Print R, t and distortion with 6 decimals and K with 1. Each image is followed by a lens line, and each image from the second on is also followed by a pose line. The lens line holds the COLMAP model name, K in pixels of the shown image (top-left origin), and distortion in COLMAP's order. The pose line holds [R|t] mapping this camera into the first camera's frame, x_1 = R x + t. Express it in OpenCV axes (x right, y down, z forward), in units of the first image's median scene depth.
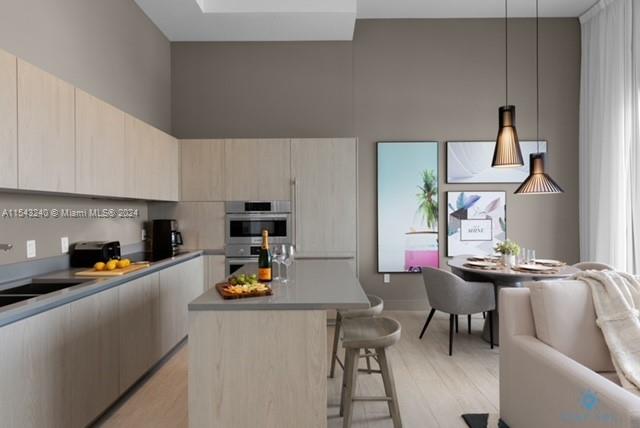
lens RADIAL K [[351.4, 0, 323.1], [0, 351.4, 212.4], [0, 0, 1]] dist [-0.002854, -0.001031]
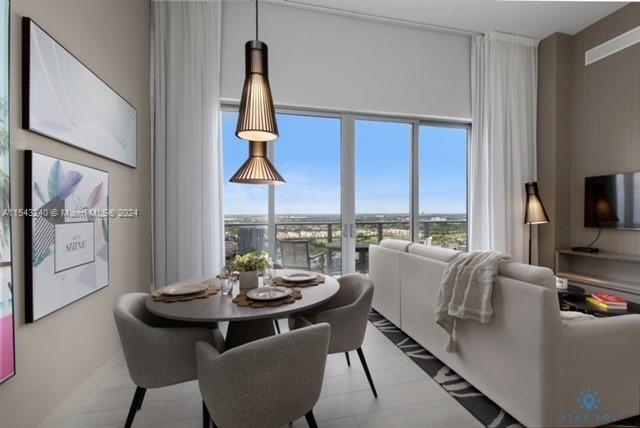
lens RADIAL K [[285.3, 0, 320.0], [0, 285.3, 214.0], [0, 0, 1]] dist [-0.018728, -0.000059]
pose [[-0.215420, 0.006165, 0.976502, -0.009614], [0.005520, 0.999972, -0.005095, 0.014378], [-0.976506, 0.004292, -0.215448, 0.884143]]
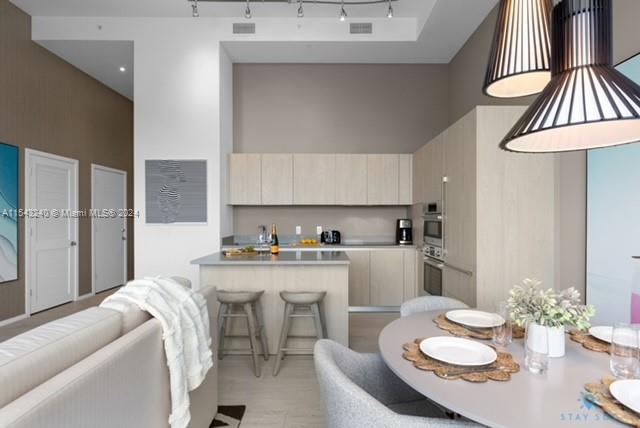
lens RADIAL K [[311.4, 0, 321.0], [0, 311.4, 216.8], [0, 0, 1]] dist [-0.000537, -0.000112]
pose [[-0.012637, 0.002883, -0.999916, 0.679246], [-0.000772, 0.999996, 0.002893, 0.007904], [0.999920, 0.000809, -0.012635, 0.696370]]
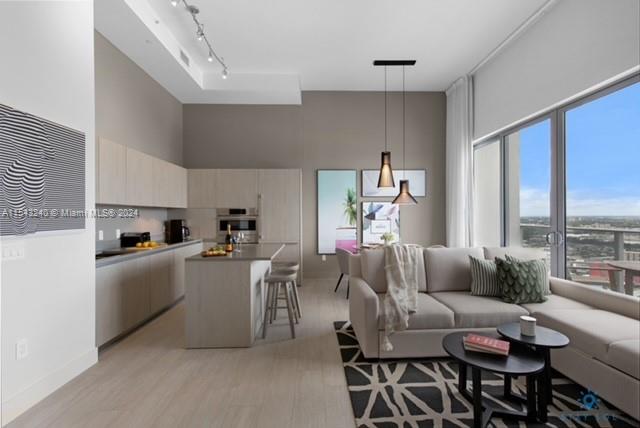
lens RADIAL K [[285.9, 0, 323.4], [0, 285.9, 214.9], [0, 0, 1]] dist [-0.001032, -0.000022]
pose [[0.999477, 0.000892, 0.032310, 0.161601], [-0.000857, 0.999999, -0.001114, -0.000225], [-0.032311, 0.001086, 0.999477, -0.308375]]
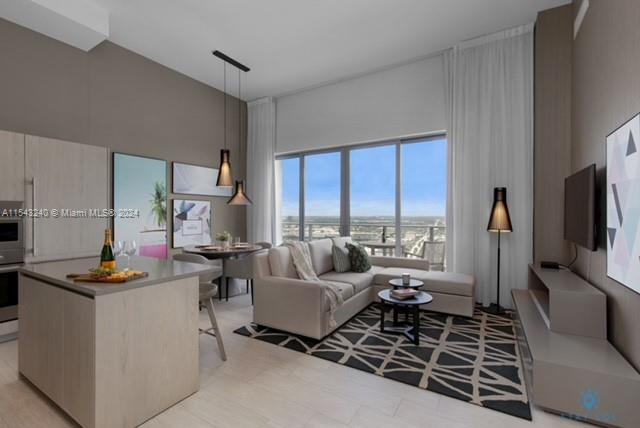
lens RADIAL K [[285.9, 0, 323.4], [0, 285.9, 214.9], [0, 0, 1]] dist [-0.001032, -0.000022]
pose [[0.517307, 0.003556, 0.855792, -0.330270], [-0.002397, 0.999993, -0.002707, 0.001936], [-0.855796, -0.000651, 0.517313, -0.064520]]
